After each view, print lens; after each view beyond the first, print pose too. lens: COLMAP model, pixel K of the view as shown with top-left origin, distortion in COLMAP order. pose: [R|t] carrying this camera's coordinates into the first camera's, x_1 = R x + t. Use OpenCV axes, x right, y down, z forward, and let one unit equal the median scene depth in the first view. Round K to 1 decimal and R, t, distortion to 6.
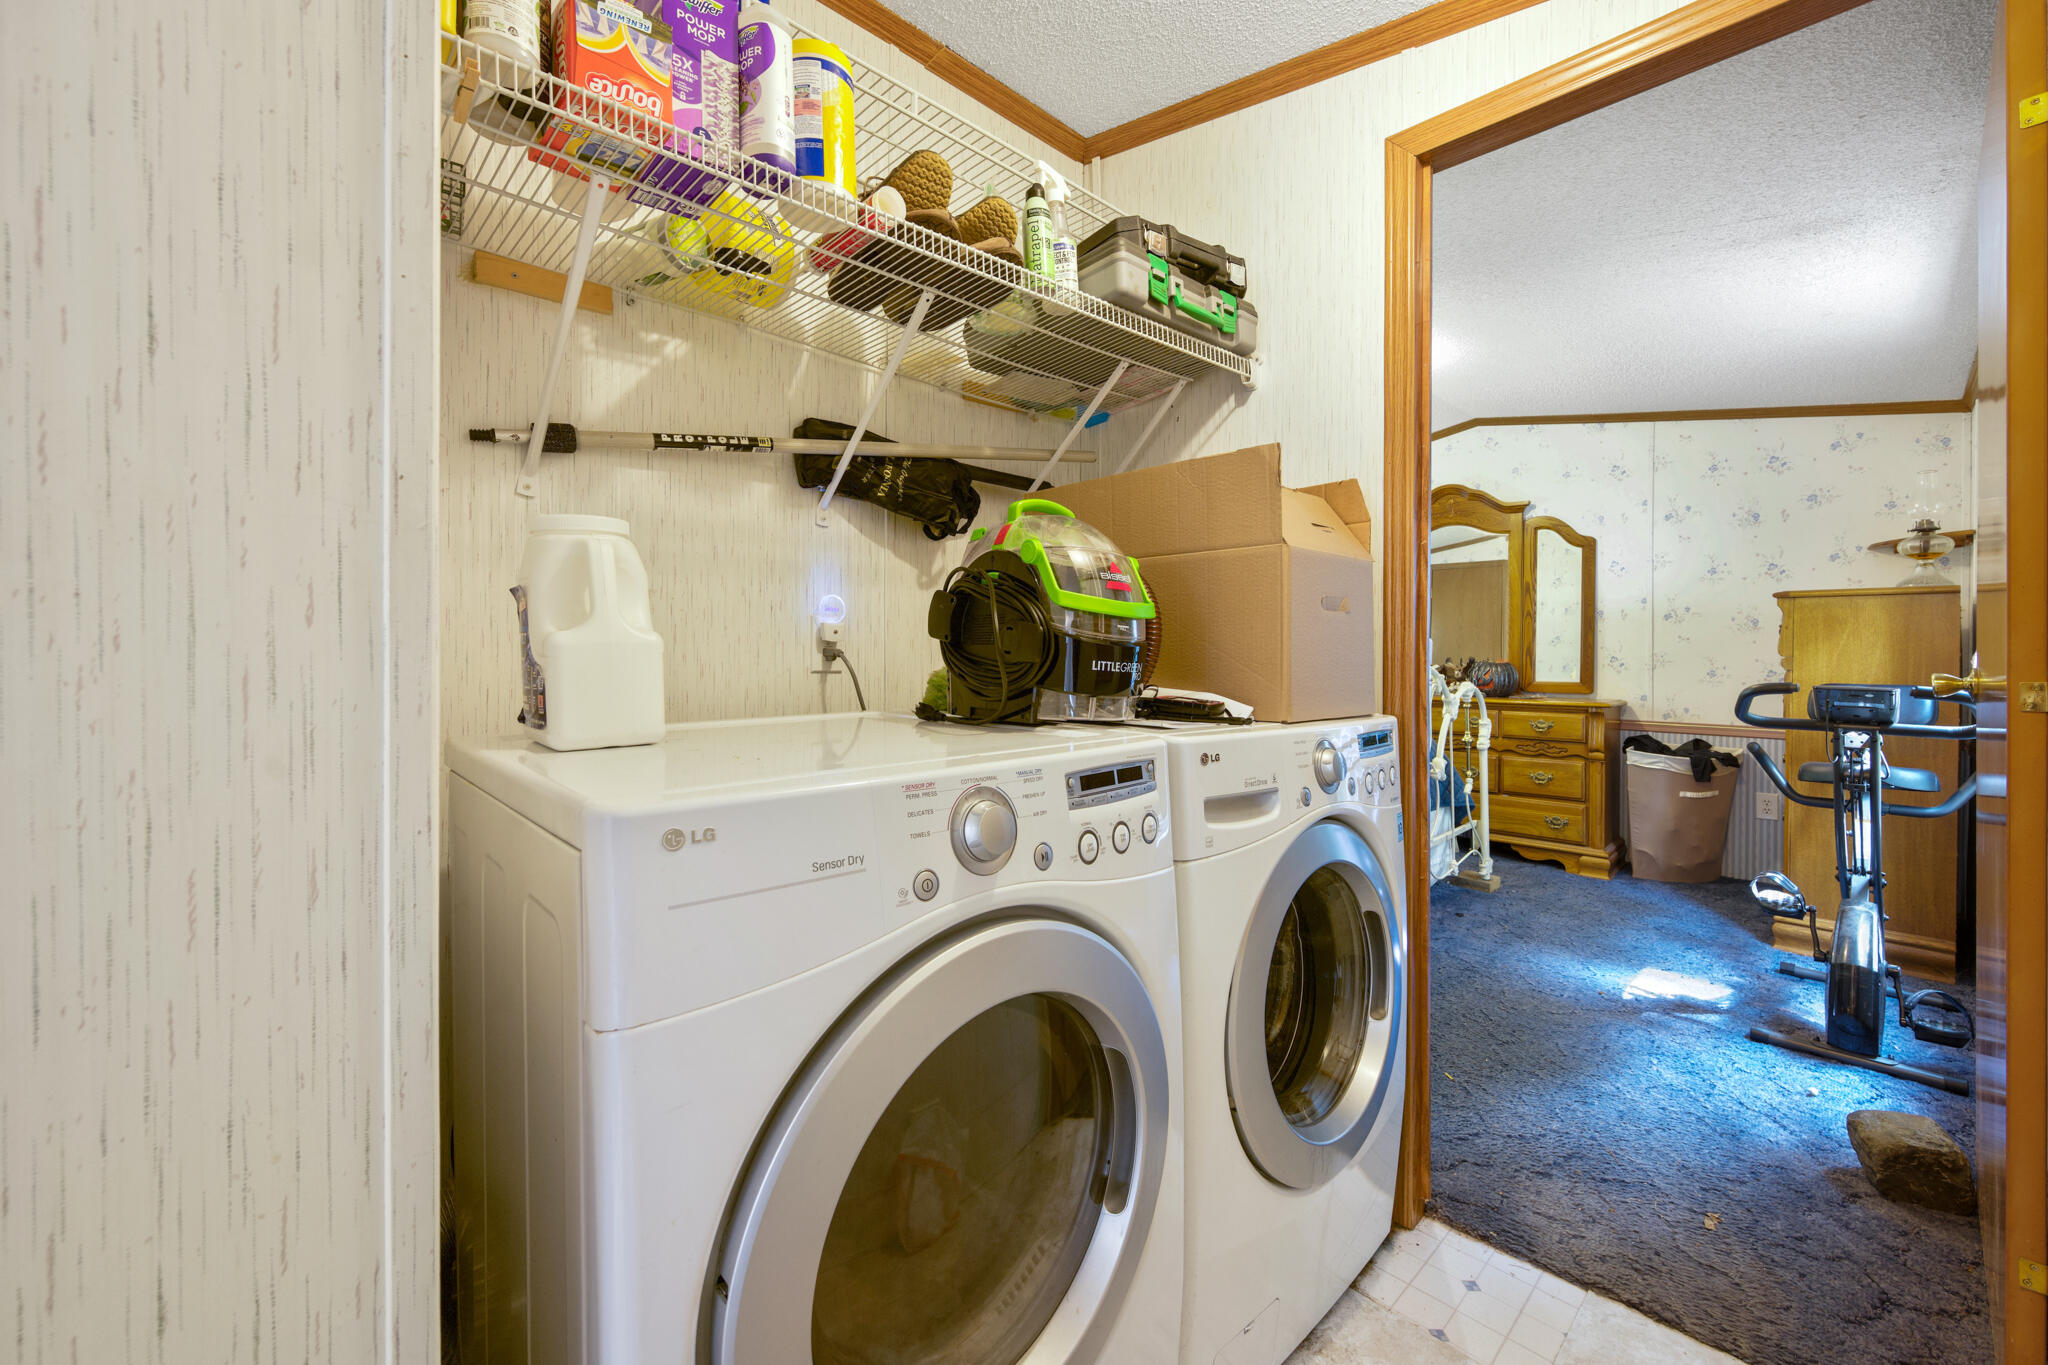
lens RADIAL K [[803.6, 0, 1028.9], [0, 803.6, 650.1], [0, 0, 1]] dist [-0.000647, 0.000040]
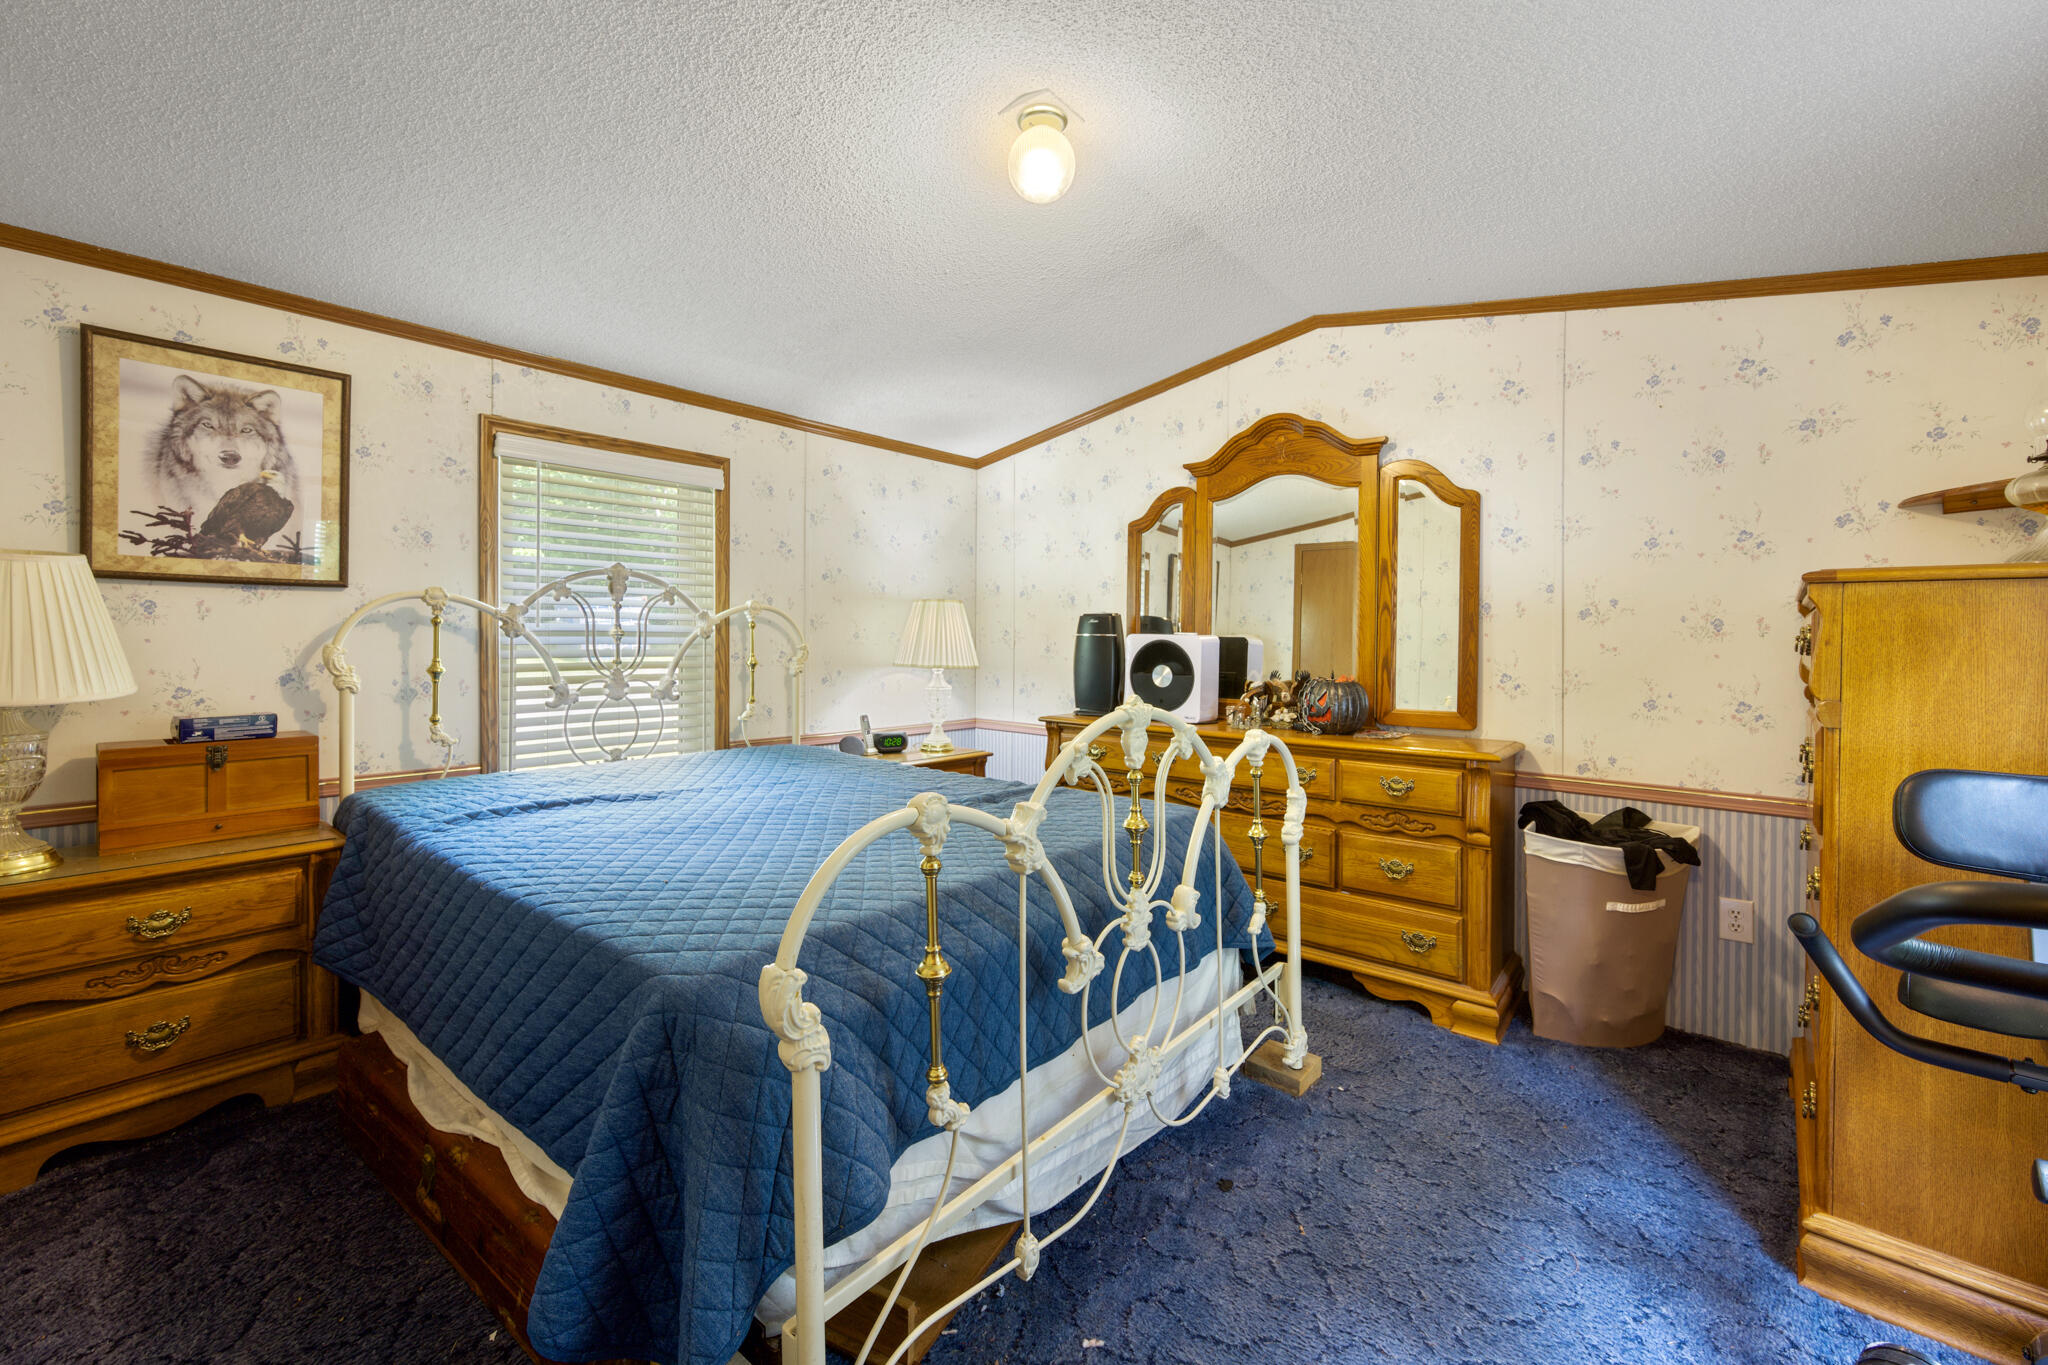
lens RADIAL K [[826.6, 0, 1021.0], [0, 826.6, 632.3], [0, 0, 1]] dist [0.000644, 0.000190]
pose [[0.995460, 0.005497, 0.095018, 0.291285], [-0.005030, 0.999974, -0.005152, -0.021805], [-0.095044, 0.004651, 0.995462, 0.394700]]
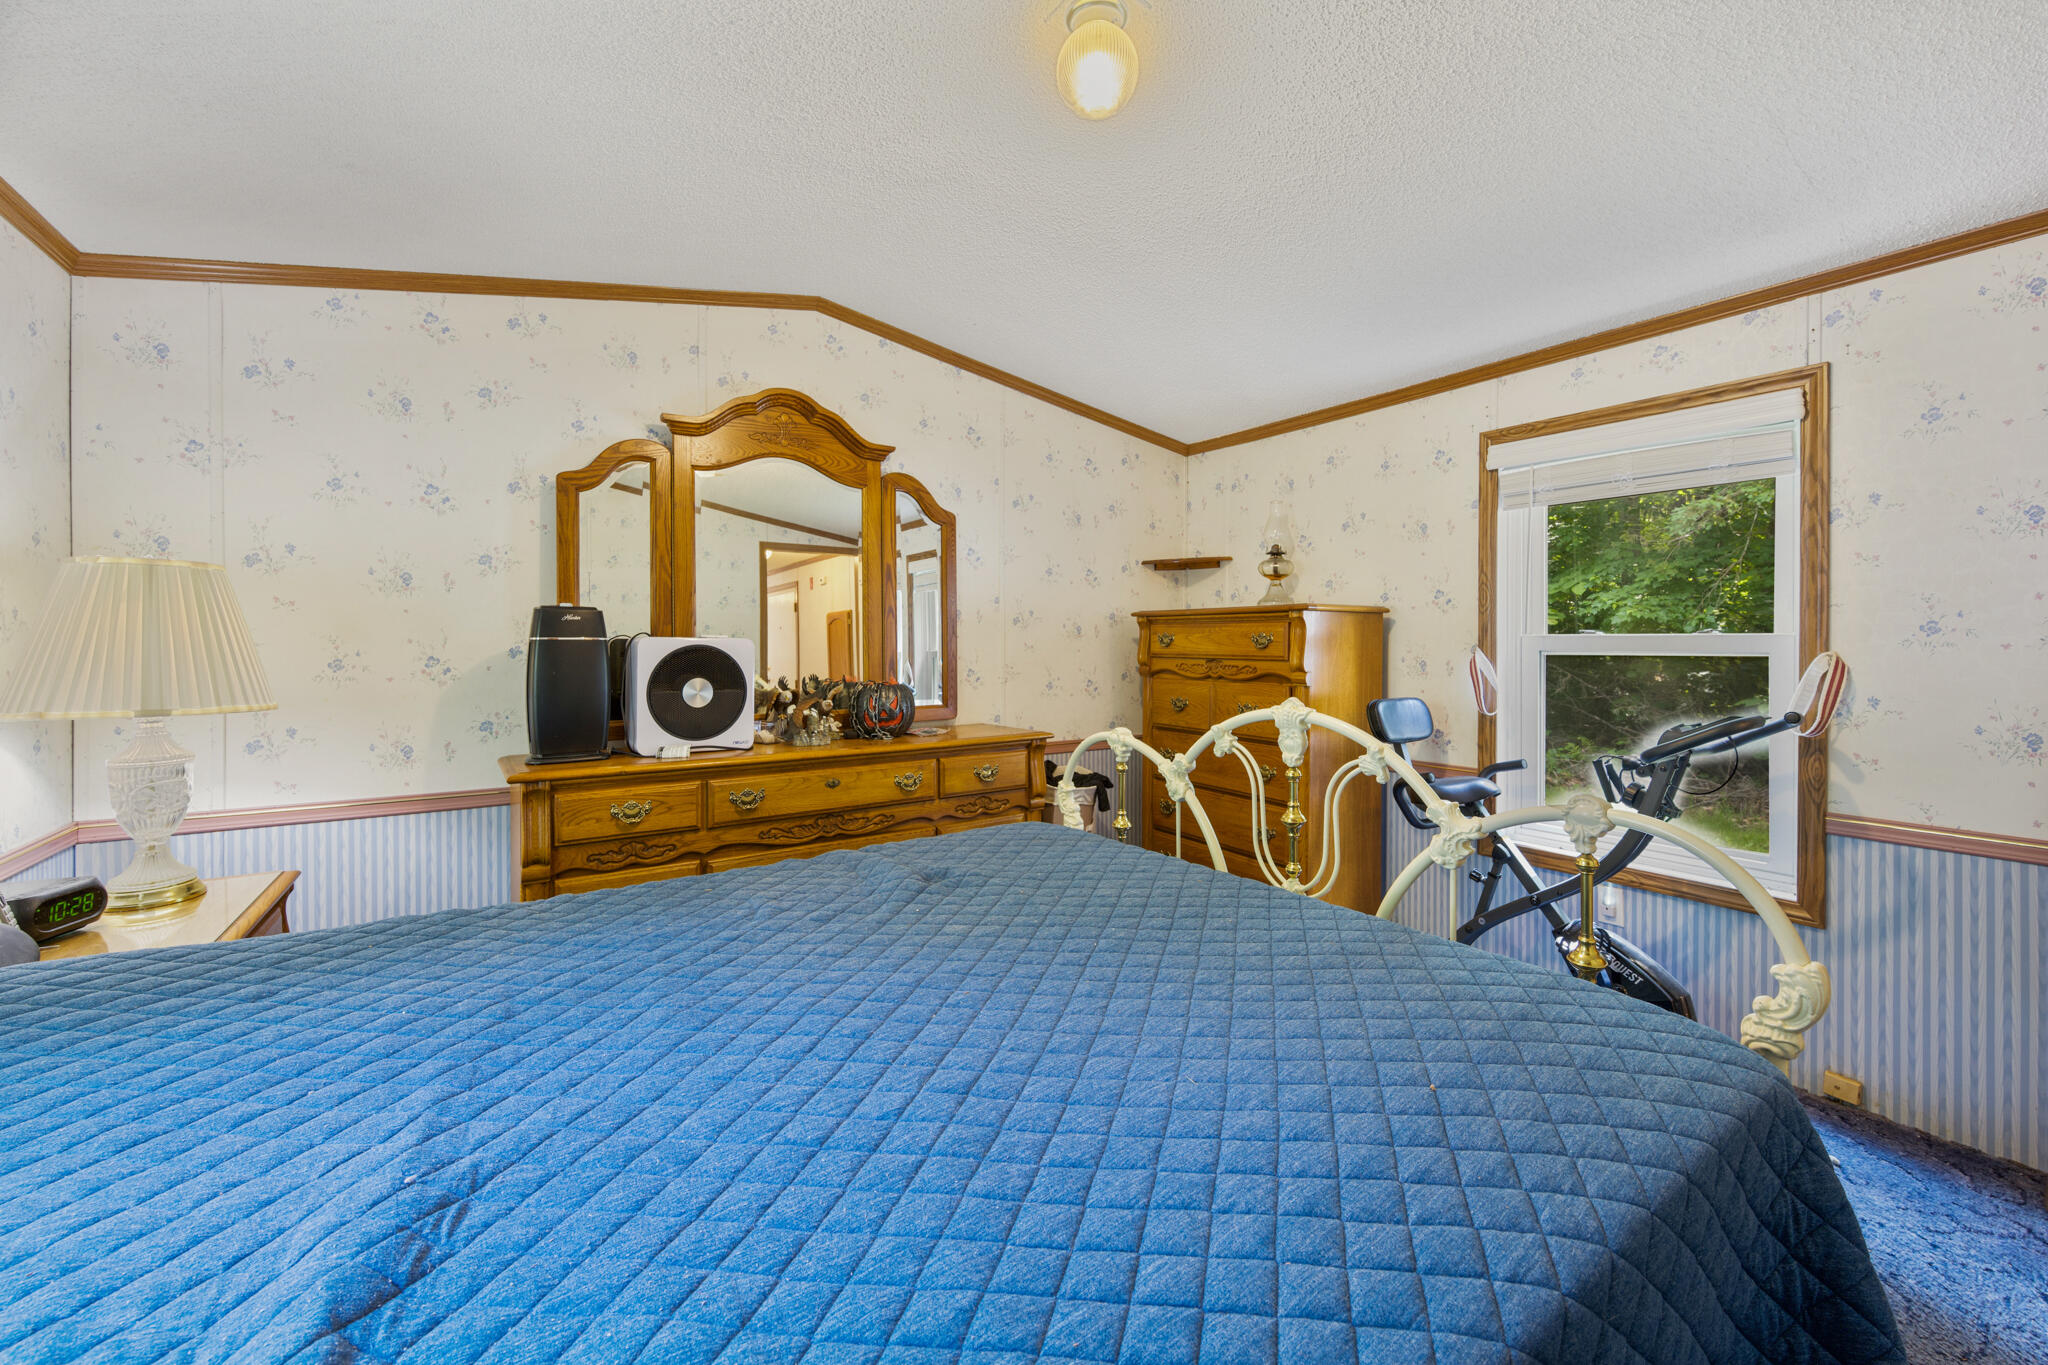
lens RADIAL K [[817.8, 0, 1037.0], [0, 817.8, 639.9], [0, 0, 1]] dist [-0.000983, -0.000113]
pose [[0.177278, -0.002675, 0.984157, -0.052451], [0.001033, 0.999996, 0.002532, -0.024304], [-0.984160, 0.000568, 0.177281, 0.845342]]
